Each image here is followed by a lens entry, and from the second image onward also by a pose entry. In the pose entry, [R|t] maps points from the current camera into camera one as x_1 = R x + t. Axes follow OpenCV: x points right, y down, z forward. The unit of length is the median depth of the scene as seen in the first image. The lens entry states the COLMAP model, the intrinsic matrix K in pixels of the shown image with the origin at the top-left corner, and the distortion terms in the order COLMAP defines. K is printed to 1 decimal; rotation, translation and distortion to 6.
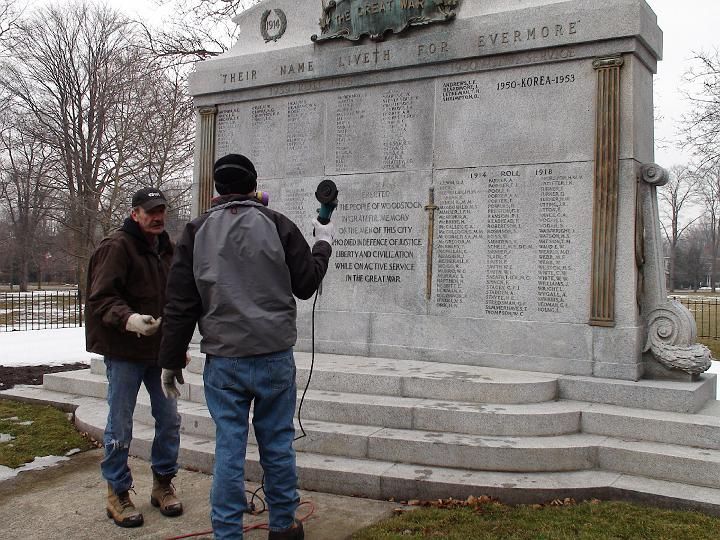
lens RADIAL K [[792.9, 0, 359.9], [0, 792.9, 268.9], [0, 0, 1]] dist [0.009189, 0.000000]
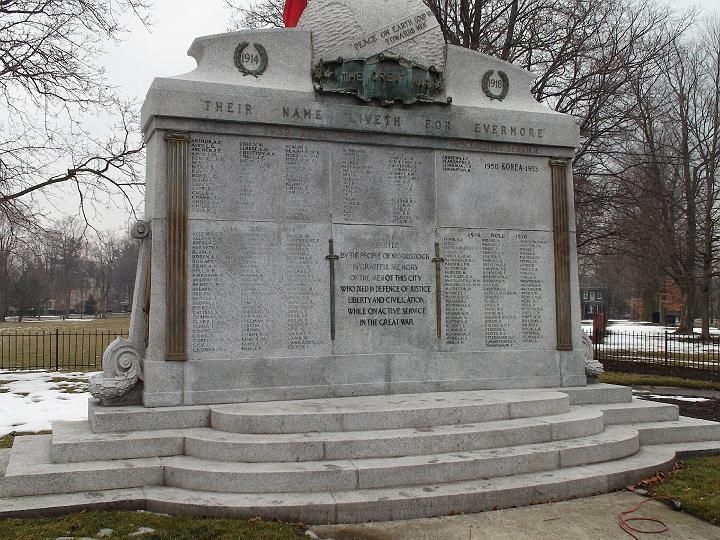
lens RADIAL K [[810.4, 0, 359.7], [0, 810.4, 268.2], [0, 0, 1]] dist [0.006907, 0.000000]
pose [[0.610812, 0.014381, 0.791645, -0.921780], [0.013243, 0.999510, -0.028375, -0.032092], [-0.791665, 0.027816, 0.610322, 0.360355]]
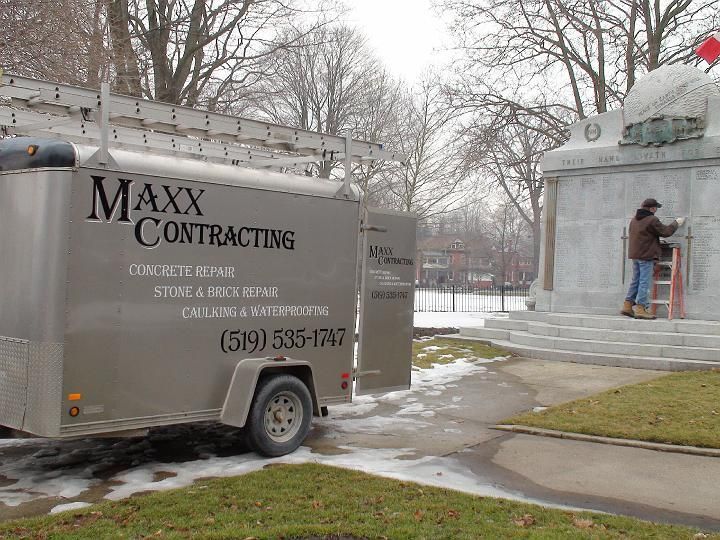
lens RADIAL K [[864.1, 0, 359.3], [0, 864.1, 266.4], [0, 0, 1]] dist [0.008430, 0.000000]
pose [[0.971234, 0.001644, -0.238122, -0.179346], [-0.002926, 0.999983, -0.005032, 0.004518], [0.238110, 0.005584, 0.971222, -1.158788]]
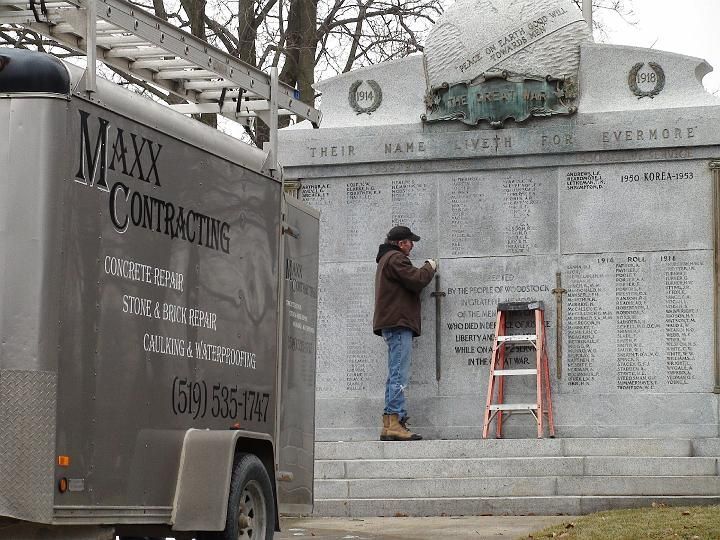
lens RADIAL K [[2290.9, 0, 360.6], [0, 2290.9, 273.2], [0, 0, 1]] dist [0.096872, 0.000000]
pose [[0.974489, -0.000895, 0.224432, -0.835092], [0.020140, 0.996306, -0.083475, 0.144849], [-0.223528, 0.085866, 0.970908, -1.856604]]
